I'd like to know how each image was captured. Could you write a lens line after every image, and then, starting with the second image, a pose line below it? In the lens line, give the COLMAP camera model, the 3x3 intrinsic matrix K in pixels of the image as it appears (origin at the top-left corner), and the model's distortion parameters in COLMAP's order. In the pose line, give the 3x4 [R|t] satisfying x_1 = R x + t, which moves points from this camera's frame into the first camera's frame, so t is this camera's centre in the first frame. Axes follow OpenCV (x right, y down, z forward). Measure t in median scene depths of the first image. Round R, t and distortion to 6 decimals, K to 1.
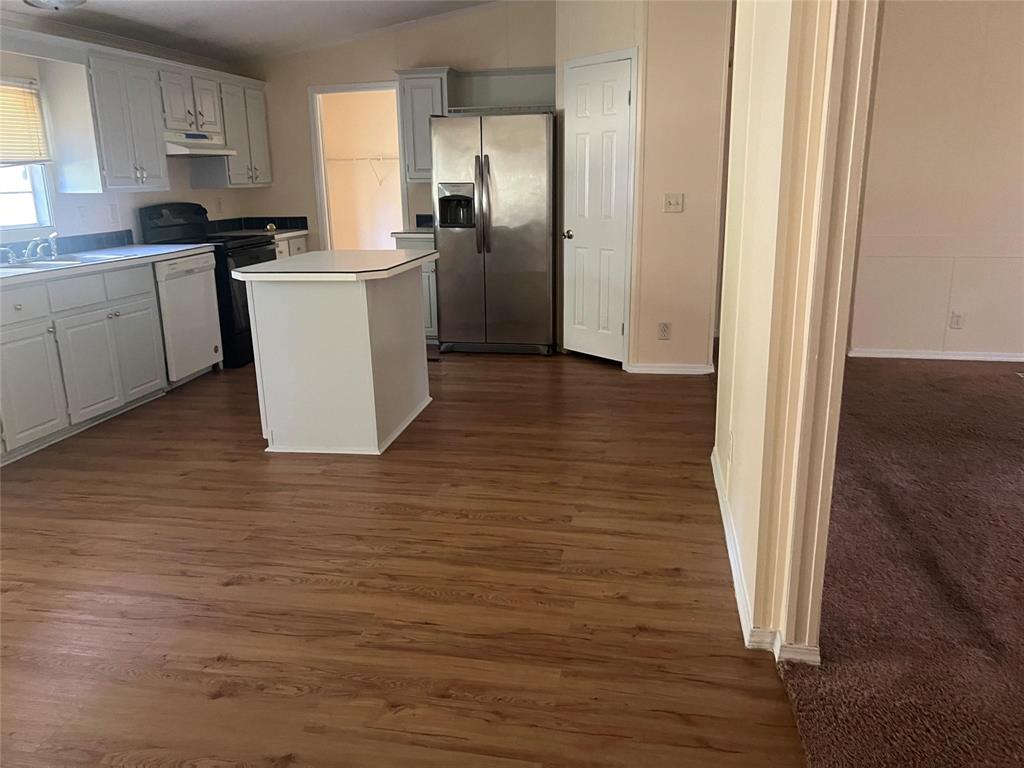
lens RADIAL K [[771.4, 0, 484.9], [0, 771.4, 386.5], [0, 0, 1]] dist [0.058765, -0.103548]
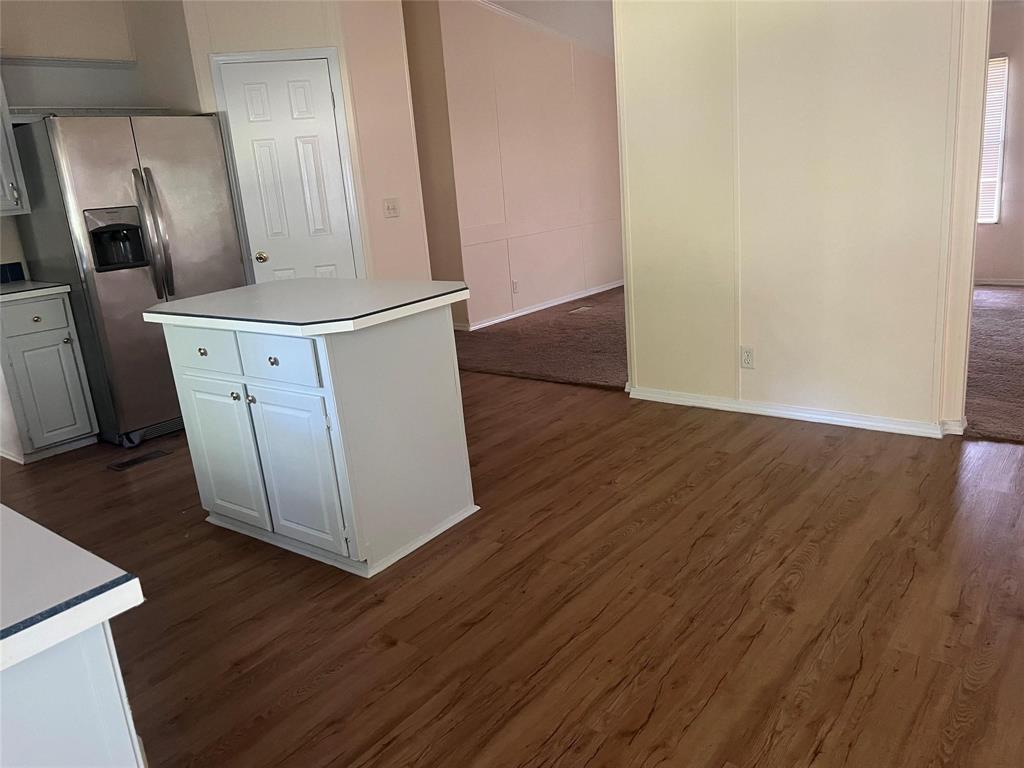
lens RADIAL K [[790.9, 0, 512.0], [0, 790.9, 384.0], [0, 0, 1]] dist [0.012276, 0.001935]
pose [[0.449623, -0.253918, 0.856367, -0.550389], [0.303813, 0.945055, 0.120702, -0.086969], [-0.839962, 0.205905, 0.502062, 0.361356]]
